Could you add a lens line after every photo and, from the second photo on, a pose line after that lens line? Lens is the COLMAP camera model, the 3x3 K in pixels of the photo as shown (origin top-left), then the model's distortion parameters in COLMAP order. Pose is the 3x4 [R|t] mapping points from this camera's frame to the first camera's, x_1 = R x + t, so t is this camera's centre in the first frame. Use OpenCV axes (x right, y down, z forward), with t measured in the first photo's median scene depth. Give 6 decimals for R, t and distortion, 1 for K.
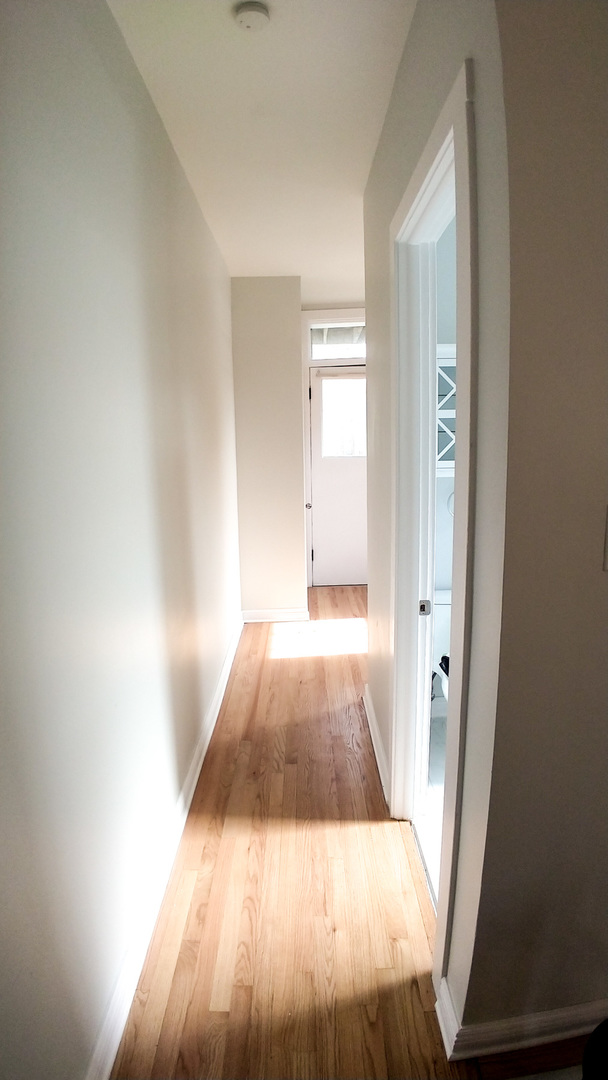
lens RADIAL K [[566.4, 0, 298.1], [0, 566.4, 539.8], [0, 0, 1]] dist [-0.124138, -0.001959]
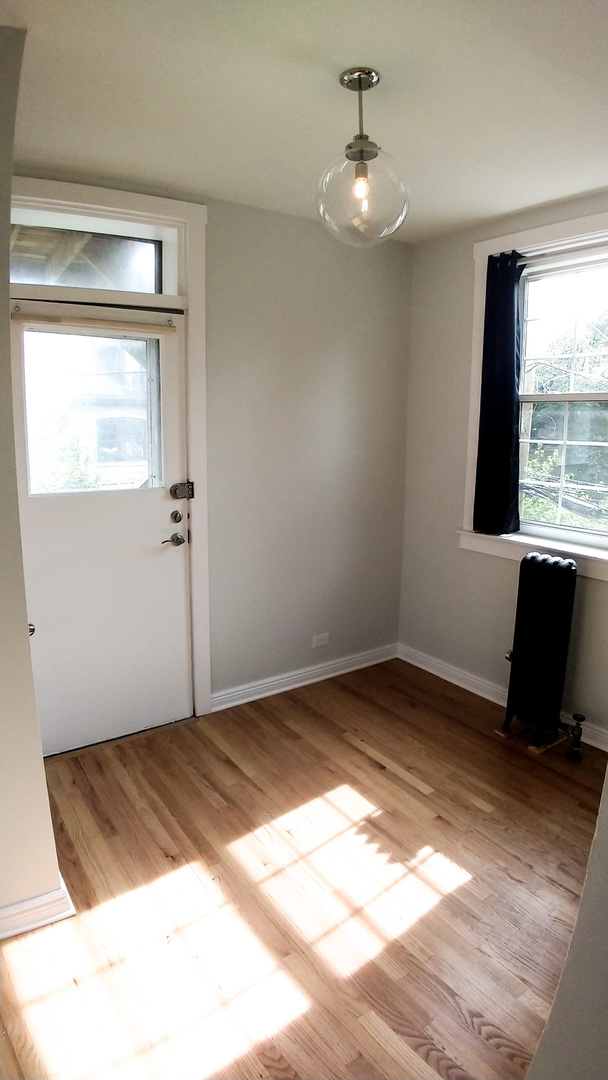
lens RADIAL K [[566.4, 0, 298.1], [0, 566.4, 539.8], [0, 0, 1]] dist [-0.124138, -0.001959]
pose [[0.822119, -0.072335, 0.564702, -0.038368], [0.074798, 0.997021, 0.018818, -0.117981], [-0.564381, 0.026768, 0.825080, 0.586363]]
